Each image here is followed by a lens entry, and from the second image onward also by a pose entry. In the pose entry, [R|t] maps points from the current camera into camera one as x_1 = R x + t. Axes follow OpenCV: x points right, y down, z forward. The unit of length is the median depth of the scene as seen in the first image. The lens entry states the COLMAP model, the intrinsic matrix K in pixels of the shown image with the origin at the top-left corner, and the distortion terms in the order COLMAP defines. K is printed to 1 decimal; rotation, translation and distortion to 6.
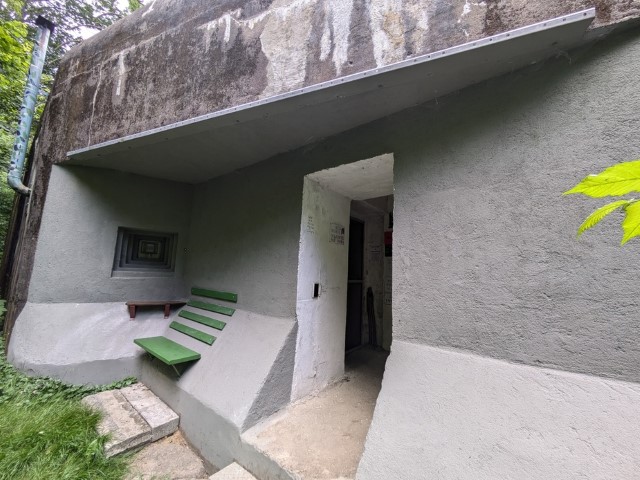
lens RADIAL K [[252.2, 0, 321.4], [0, 252.2, 240.0], [0, 0, 1]] dist [0.004347, -0.000259]
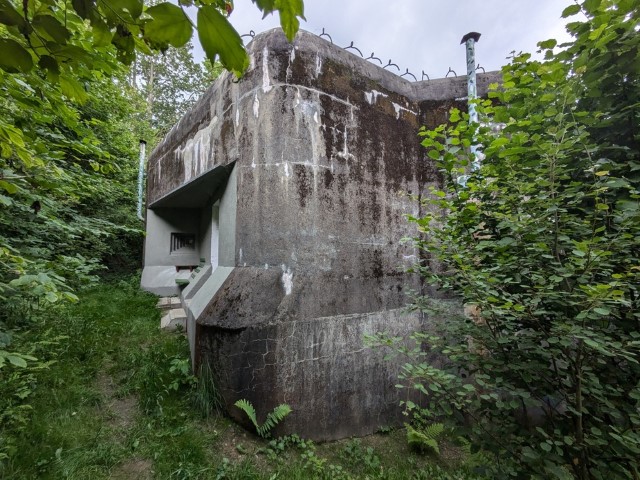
lens RADIAL K [[252.2, 0, 318.5], [0, 252.2, 240.8], [0, 0, 1]] dist [0.004347, -0.000259]
pose [[0.934806, -0.065354, -0.349095, 1.272029], [0.082611, 0.995976, 0.034759, 0.055903], [0.345418, -0.061332, 0.936442, -0.691912]]
